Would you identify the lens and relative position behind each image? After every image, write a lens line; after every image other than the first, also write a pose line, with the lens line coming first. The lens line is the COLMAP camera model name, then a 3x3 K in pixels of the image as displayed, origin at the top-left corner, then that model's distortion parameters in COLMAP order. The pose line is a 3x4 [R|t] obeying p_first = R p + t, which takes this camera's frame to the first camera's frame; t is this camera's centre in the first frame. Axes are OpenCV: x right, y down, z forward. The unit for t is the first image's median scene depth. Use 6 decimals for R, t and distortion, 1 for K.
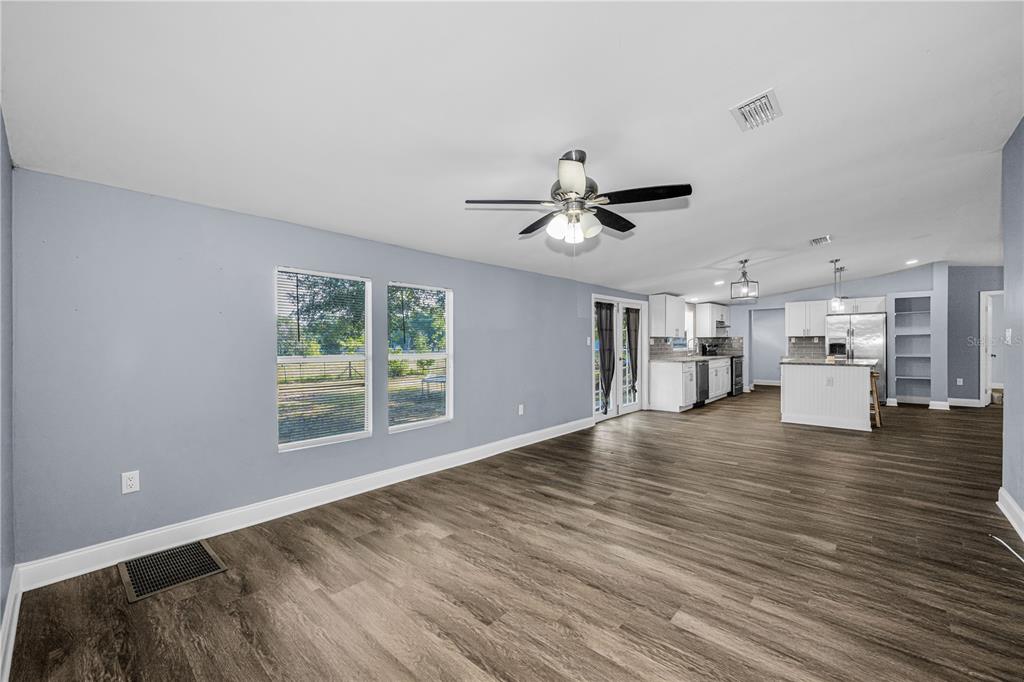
lens RADIAL K [[407.9, 0, 510.5], [0, 407.9, 346.2], [0, 0, 1]] dist [0.001547, -0.000325]
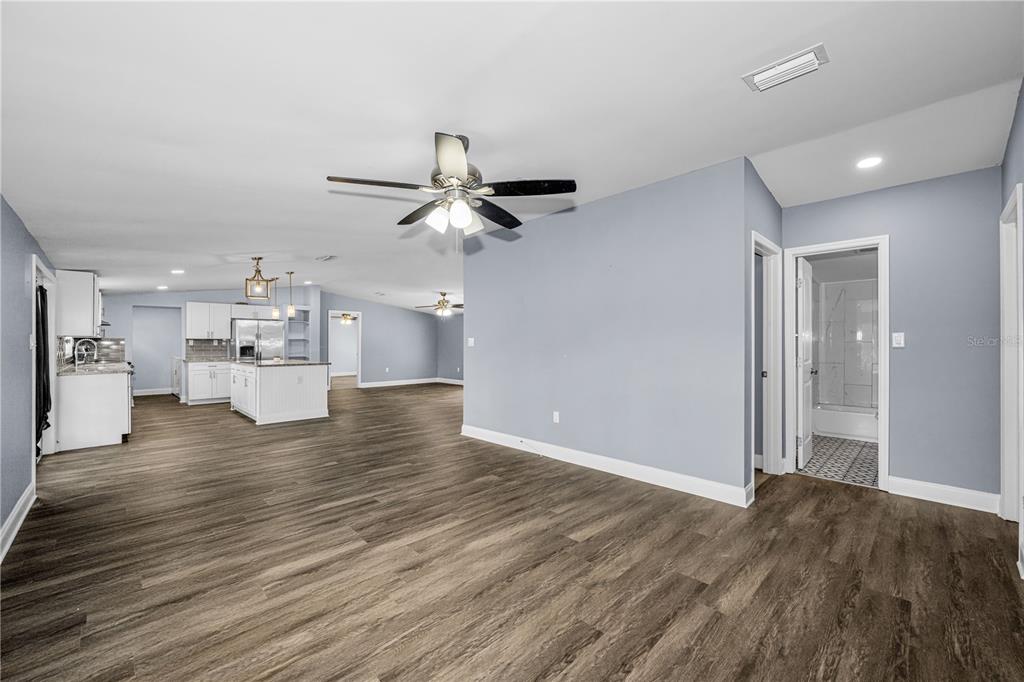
lens RADIAL K [[407.9, 0, 510.5], [0, 407.9, 346.2], [0, 0, 1]] dist [0.001547, -0.000325]
pose [[0.057345, 0.002634, 0.998351, -0.543412], [0.004488, 0.999986, -0.002896, -0.001556], [-0.998344, 0.004646, 0.057333, 0.603246]]
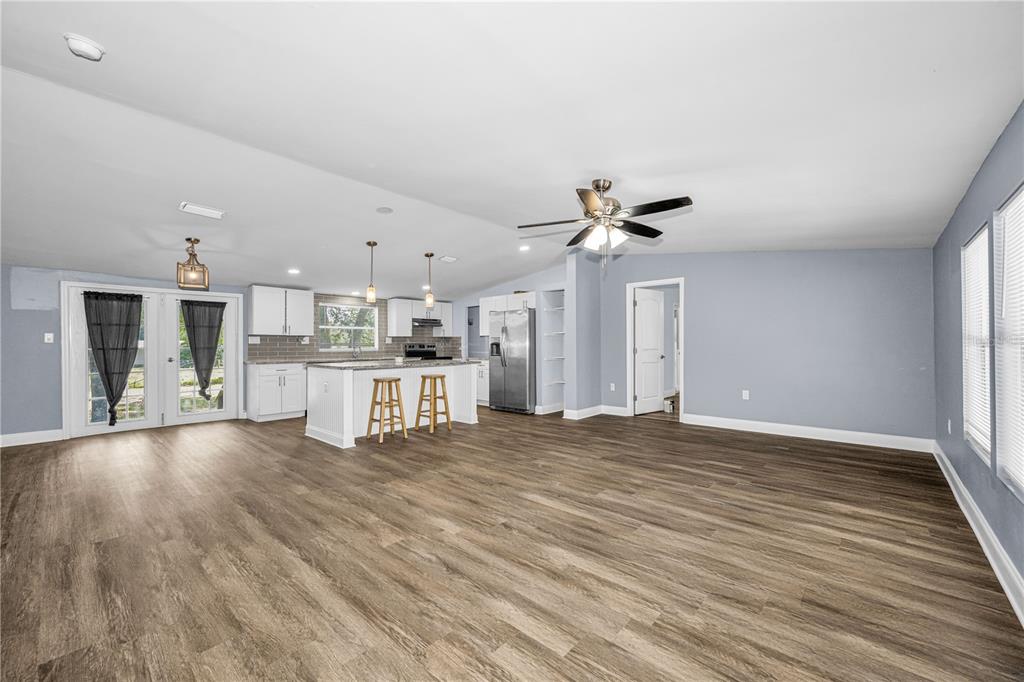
lens RADIAL K [[400.0, 0, 512.0], [0, 400.0, 341.0], [0, 0, 1]] dist [-0.001474, -0.000104]
pose [[0.999931, 0.004083, 0.011024, 1.992279], [-0.003856, 0.999782, -0.020521, 0.012707], [-0.011106, 0.020477, 0.999729, 0.306953]]
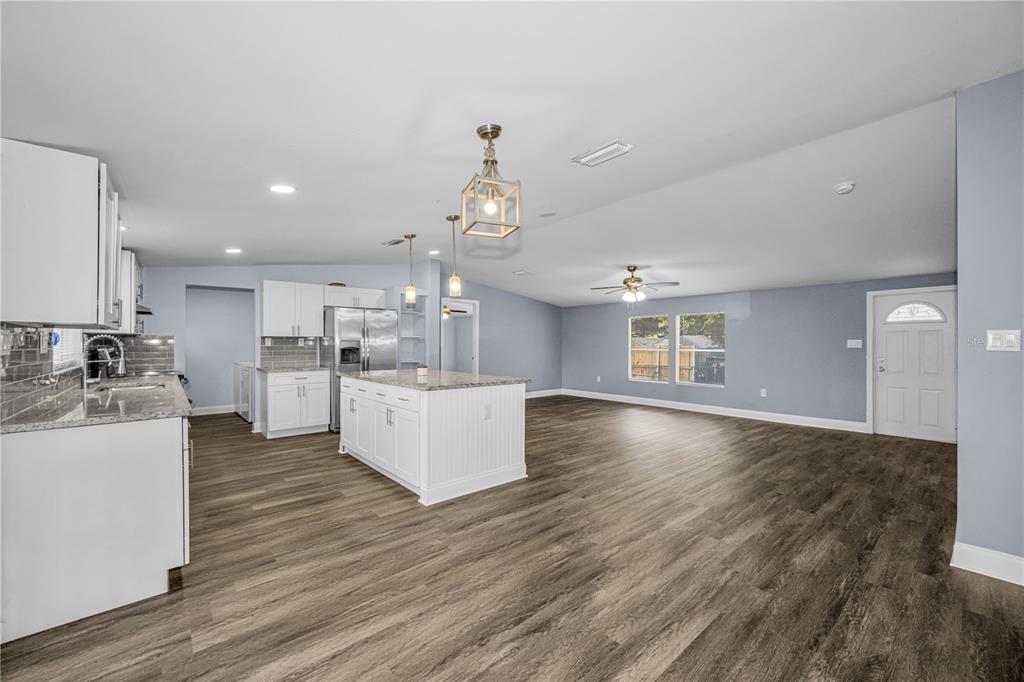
lens RADIAL K [[407.9, 0, 510.5], [0, 407.9, 346.2], [0, 0, 1]] dist [0.001547, -0.000325]
pose [[0.124522, 0.002093, 0.992215, 0.337163], [0.003113, 0.999992, -0.002500, -0.015957], [-0.992212, 0.003400, 0.124515, 1.538453]]
